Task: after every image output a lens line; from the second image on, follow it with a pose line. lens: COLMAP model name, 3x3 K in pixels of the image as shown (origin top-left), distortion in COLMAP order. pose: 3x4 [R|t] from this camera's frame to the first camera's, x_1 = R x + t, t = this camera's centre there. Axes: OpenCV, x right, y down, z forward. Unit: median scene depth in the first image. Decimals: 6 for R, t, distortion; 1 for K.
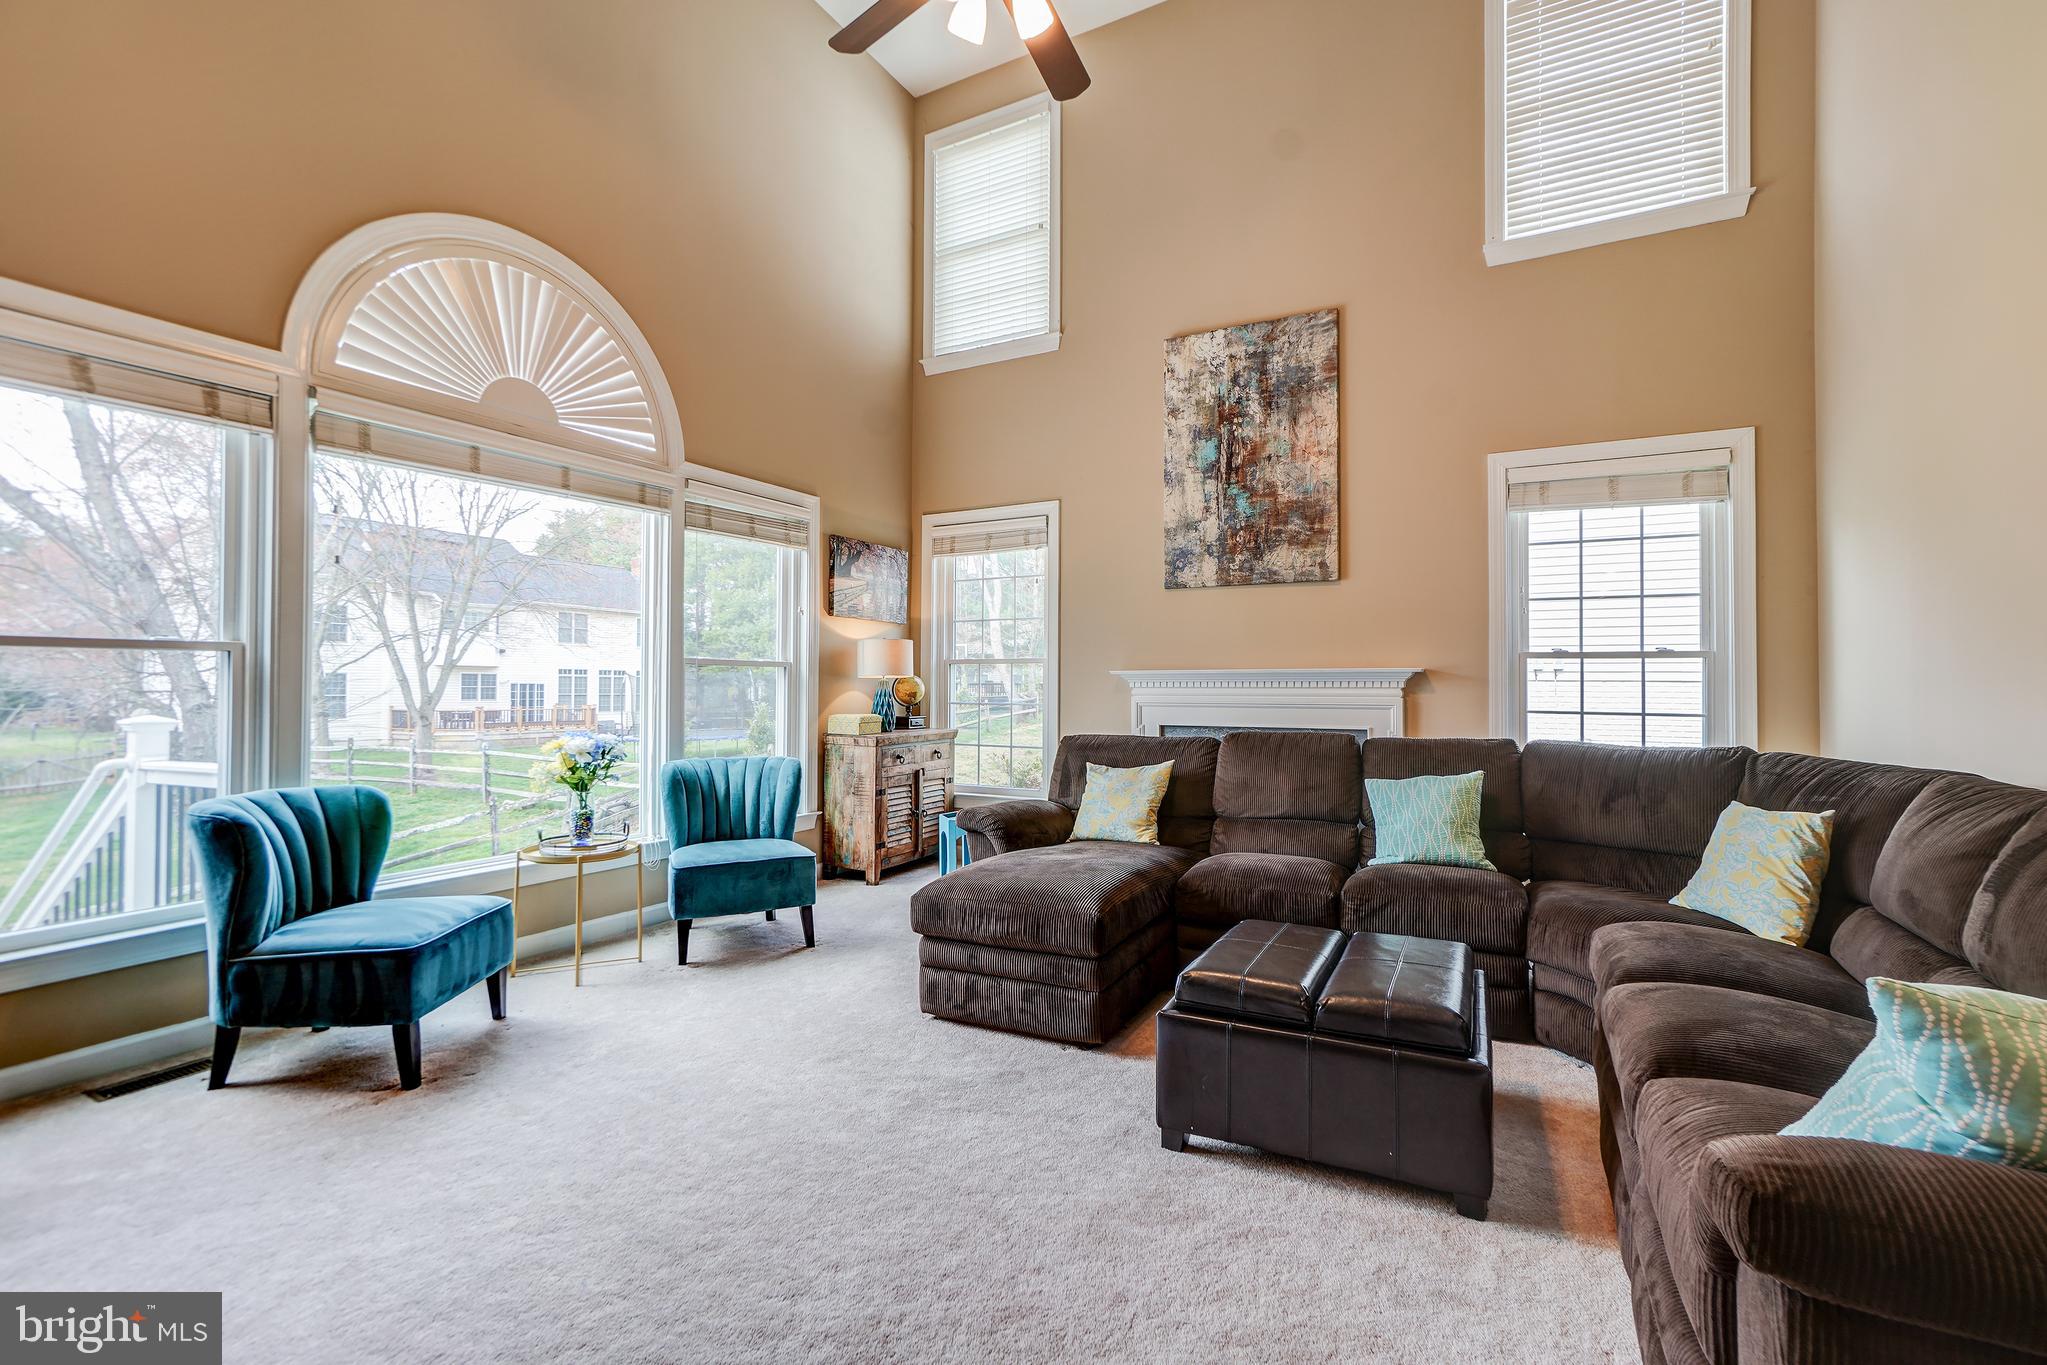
lens RADIAL K [[908.2, 0, 1036.4], [0, 908.2, 673.1], [0, 0, 1]] dist [-0.002489, 0.012532]
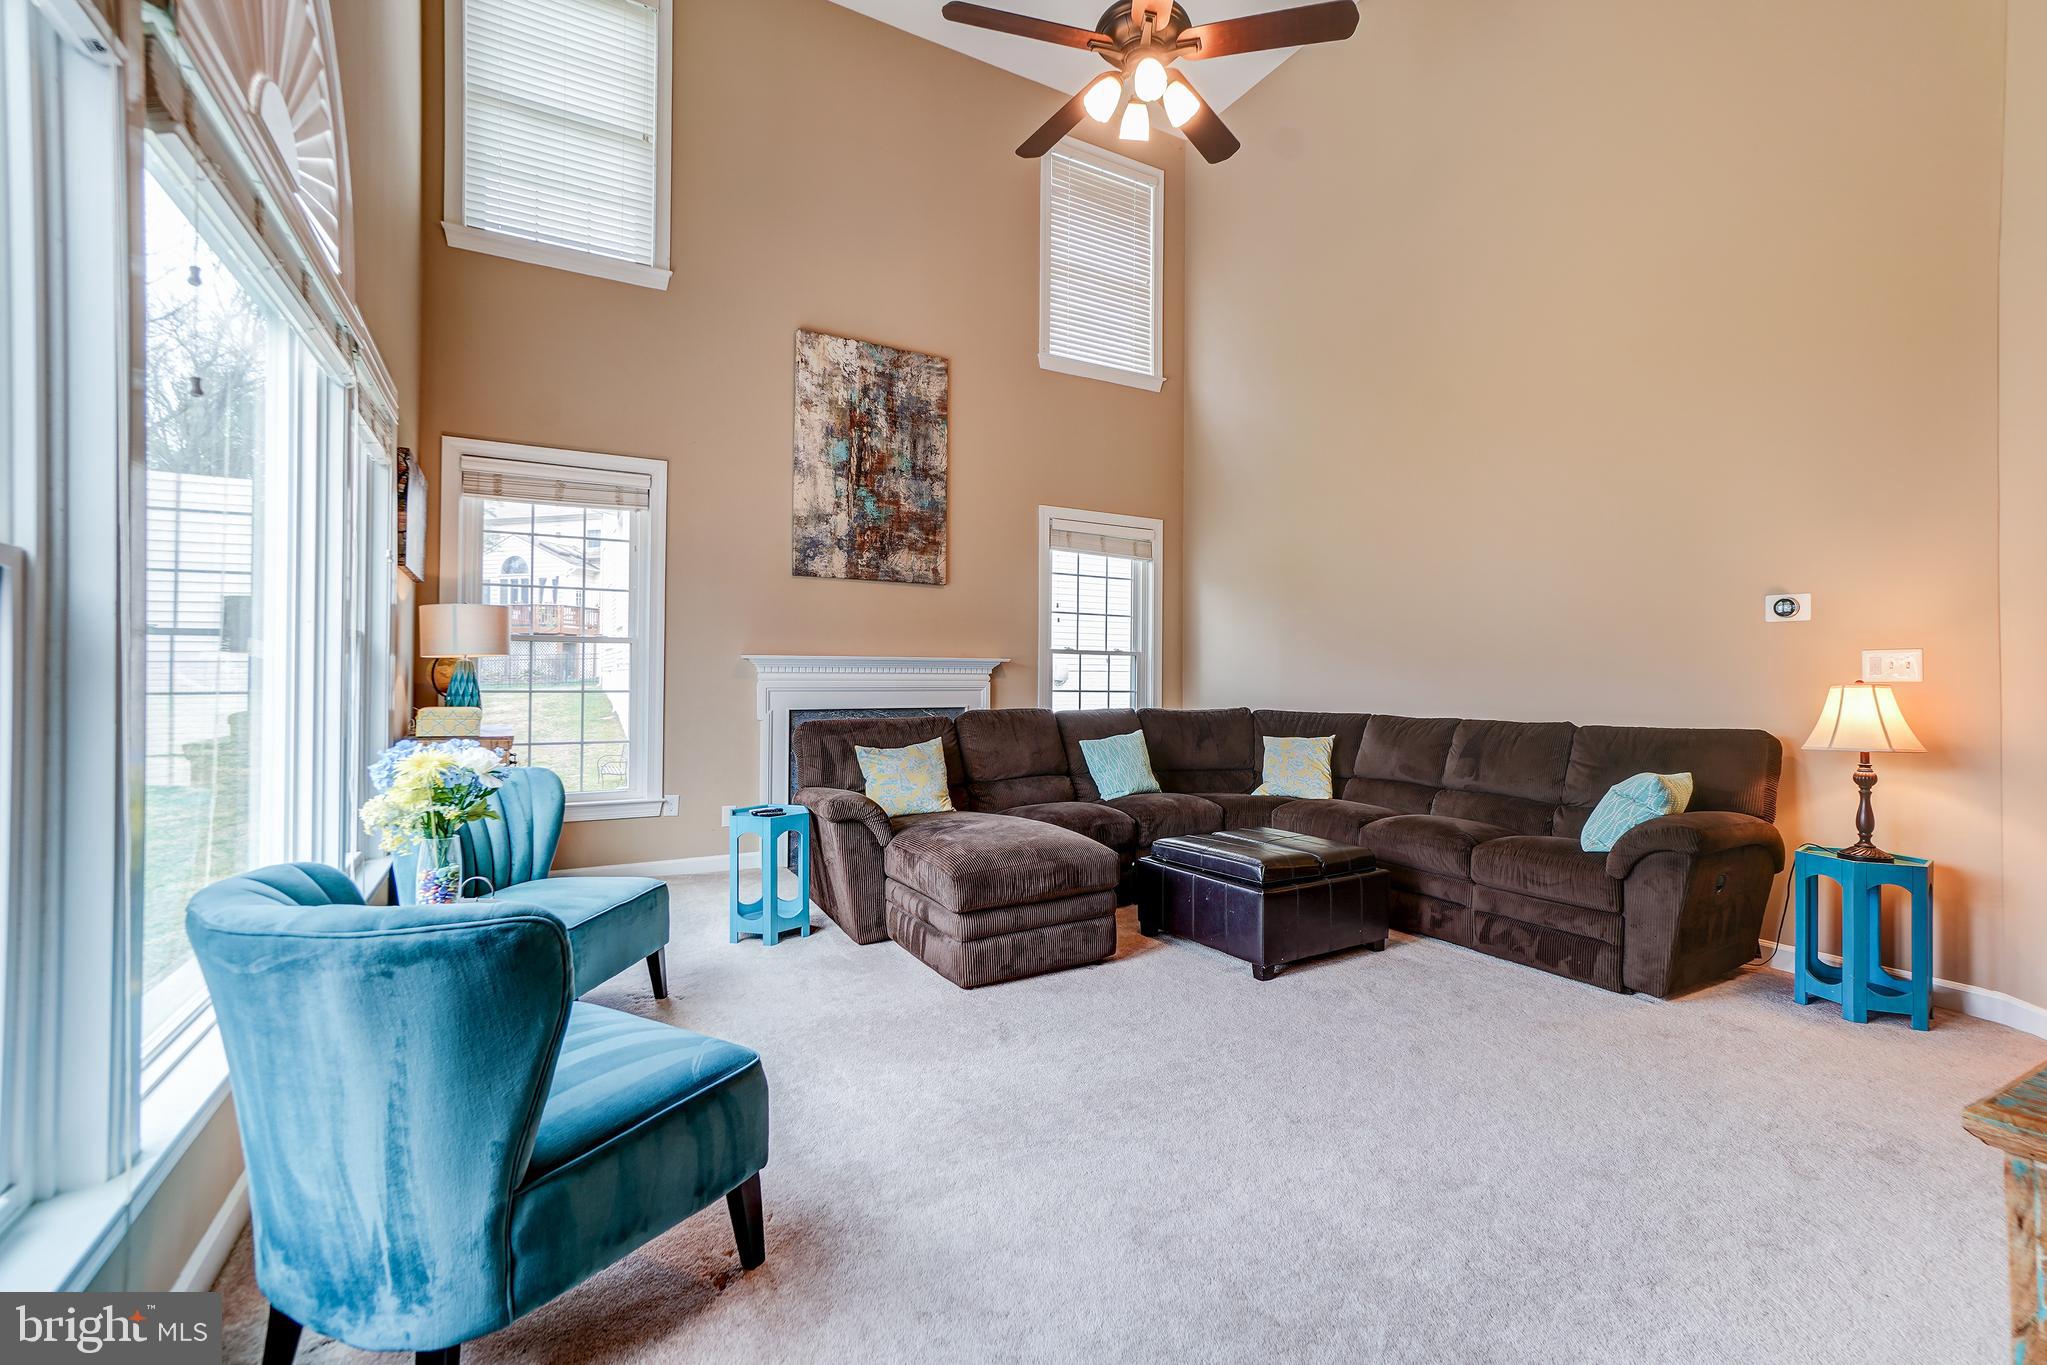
lens RADIAL K [[908.2, 0, 1036.4], [0, 908.2, 673.1], [0, 0, 1]] dist [-0.002489, 0.012532]
pose [[0.522474, 0.003376, 0.852649, -0.614986], [-0.017152, 0.999831, 0.006551, 0.005333], [-0.852483, -0.018047, 0.522444, 0.252466]]
